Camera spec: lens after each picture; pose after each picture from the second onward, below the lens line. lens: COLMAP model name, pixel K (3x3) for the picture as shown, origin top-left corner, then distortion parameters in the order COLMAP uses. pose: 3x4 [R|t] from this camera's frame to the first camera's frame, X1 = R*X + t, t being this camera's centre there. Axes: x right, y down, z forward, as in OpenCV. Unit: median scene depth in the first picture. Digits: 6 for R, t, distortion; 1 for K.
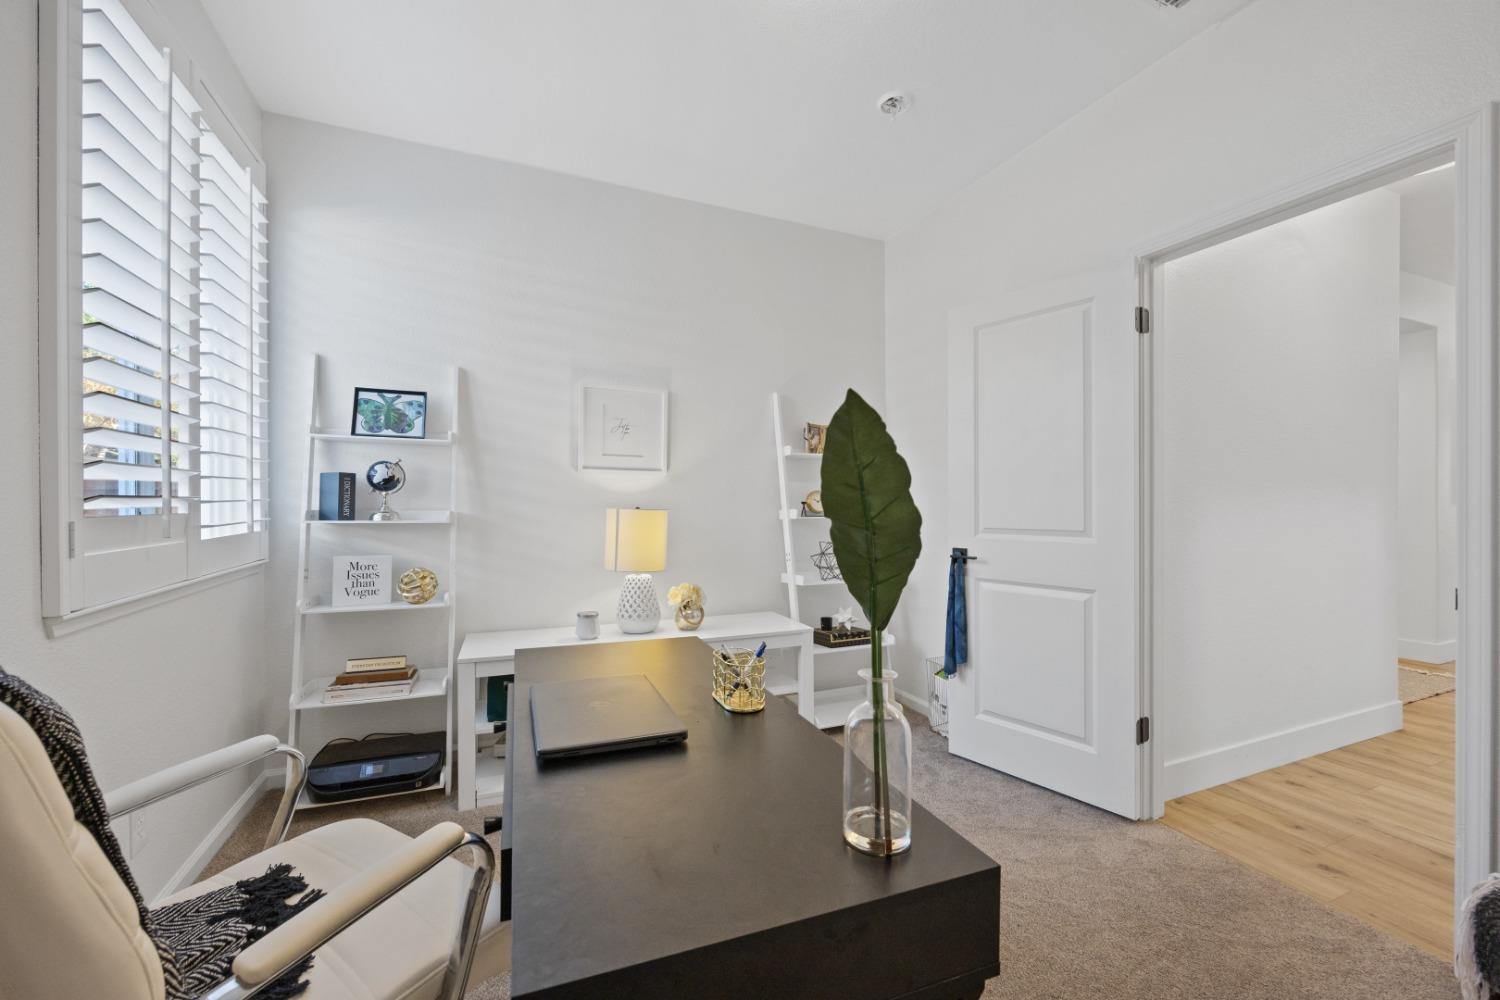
lens RADIAL K [[596.7, 0, 748.5], [0, 596.7, 501.1], [0, 0, 1]] dist [-0.002091, -0.000145]
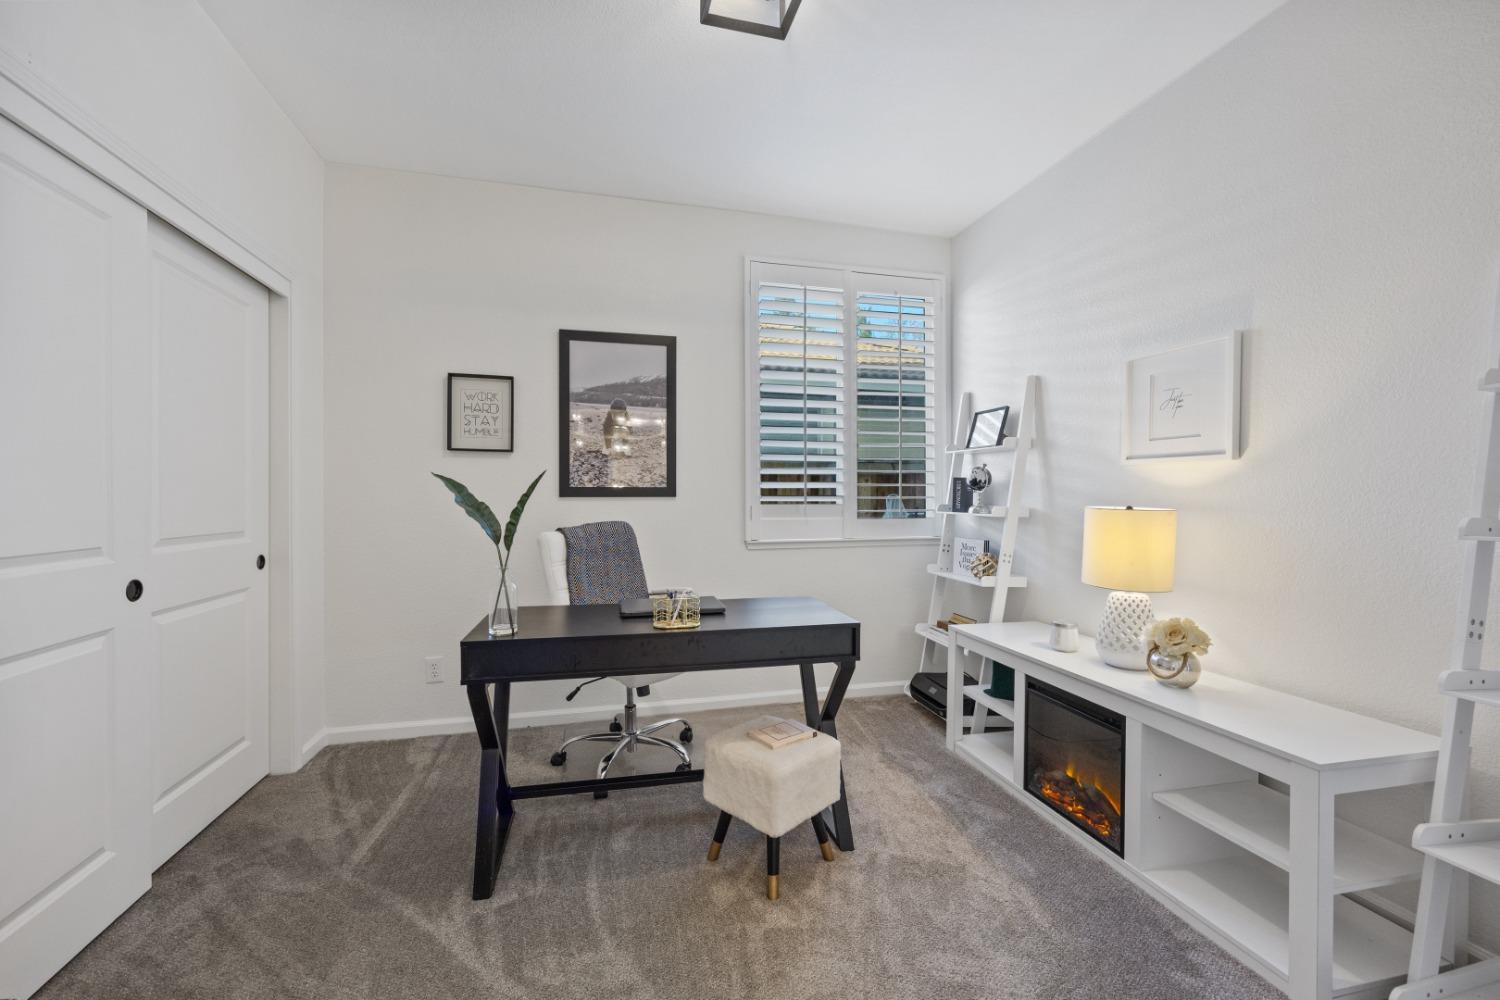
lens RADIAL K [[596.7, 0, 748.5], [0, 596.7, 501.1], [0, 0, 1]] dist [-0.002091, -0.000145]
pose [[-0.145969, 0.008117, -0.989256, 0.658587], [-0.002271, 0.999961, 0.008540, -0.002921], [0.989287, 0.003493, -0.145945, 0.636609]]
